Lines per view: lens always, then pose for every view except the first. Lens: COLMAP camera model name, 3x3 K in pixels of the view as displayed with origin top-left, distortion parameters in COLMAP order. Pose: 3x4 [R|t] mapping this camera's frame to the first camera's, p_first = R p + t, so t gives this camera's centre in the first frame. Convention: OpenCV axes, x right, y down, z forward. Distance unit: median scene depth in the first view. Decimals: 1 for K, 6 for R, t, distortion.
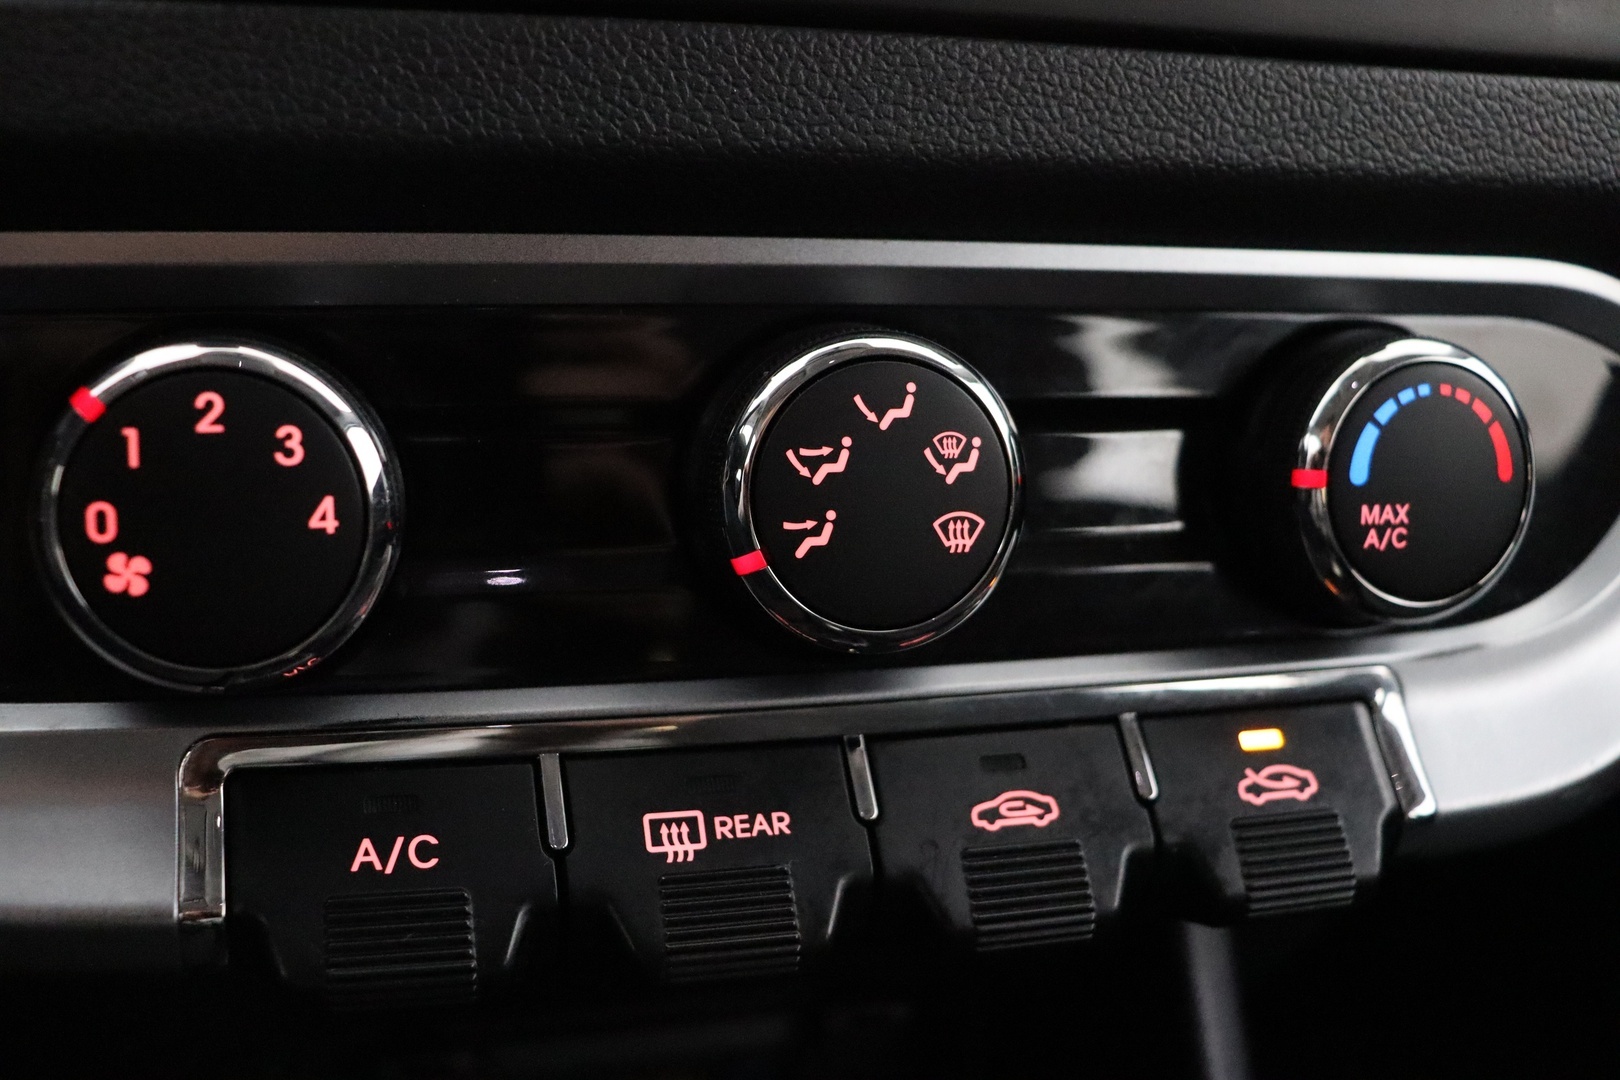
lens RADIAL K [[1813.2, 0, 810.6], [0, 1813.2, 538.9], [0, 0, 1]] dist [-0.018881, 0.000000]
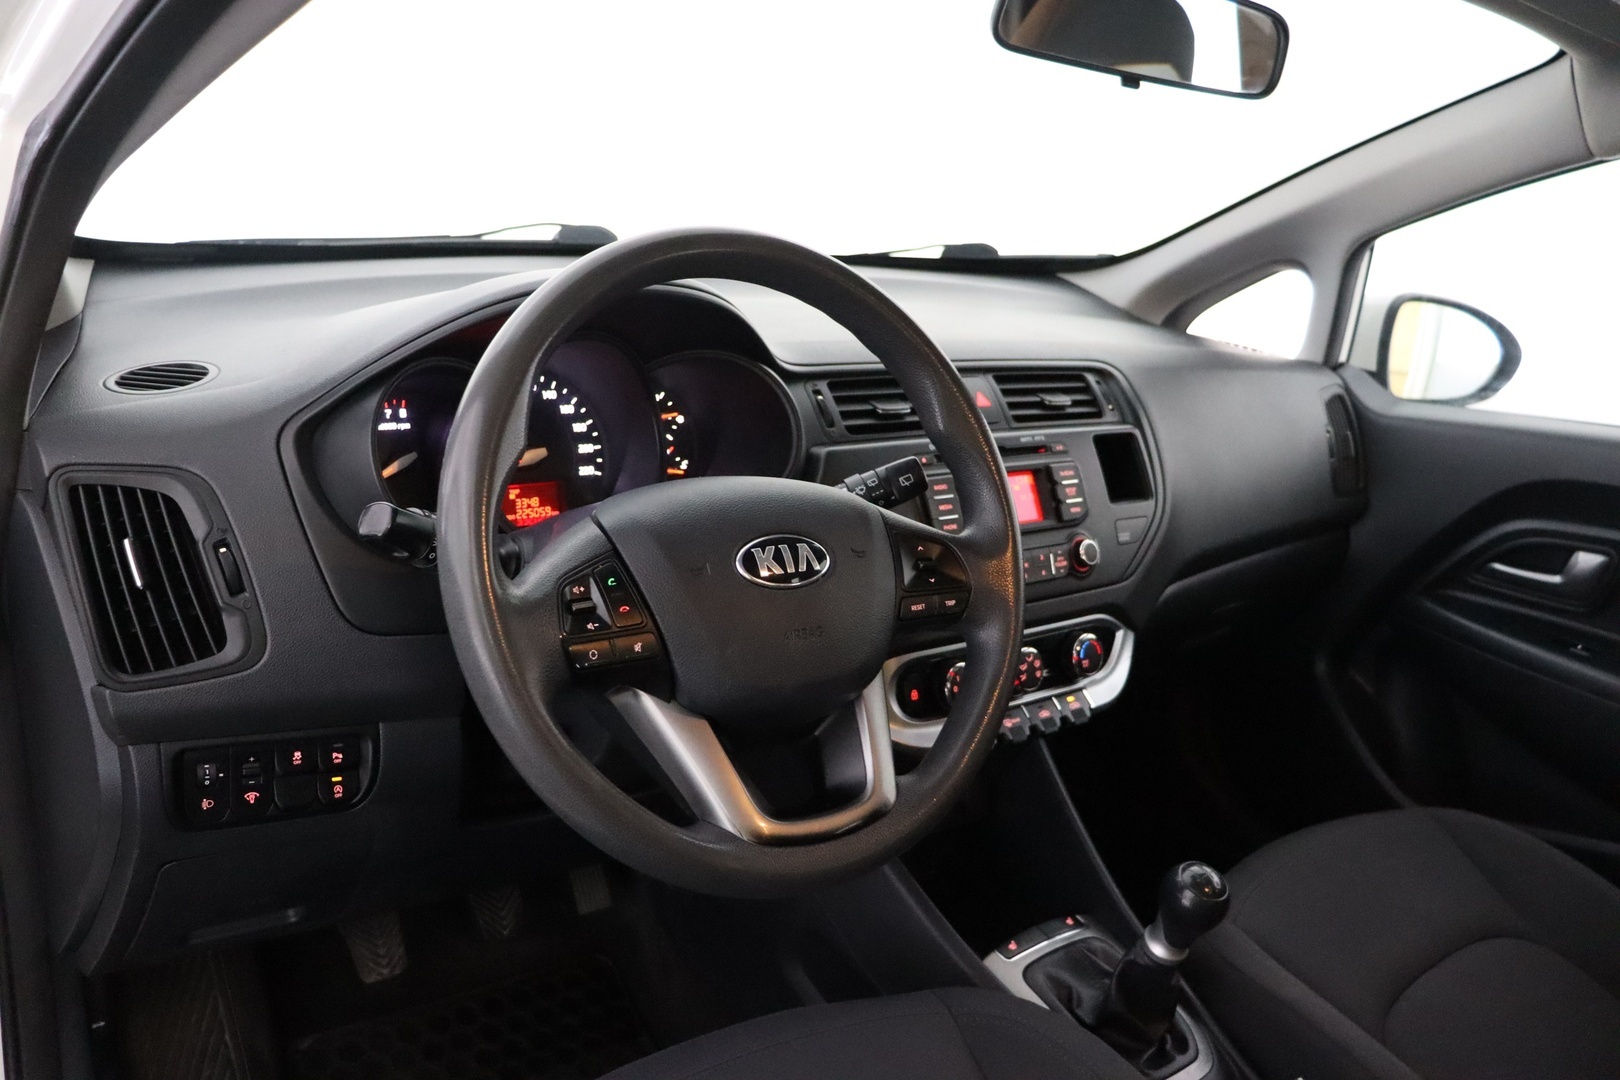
lens RADIAL K [[1337.2, 0, 812.7], [0, 1337.2, 540.2], [0, 0, 1]] dist [-0.039708, 0.000361]
pose [[0.930680, -0.101834, 0.351375, -2.325834], [0.125040, 0.991179, -0.043932, -0.372451], [-0.343802, 0.084822, 0.935204, -3.332695]]
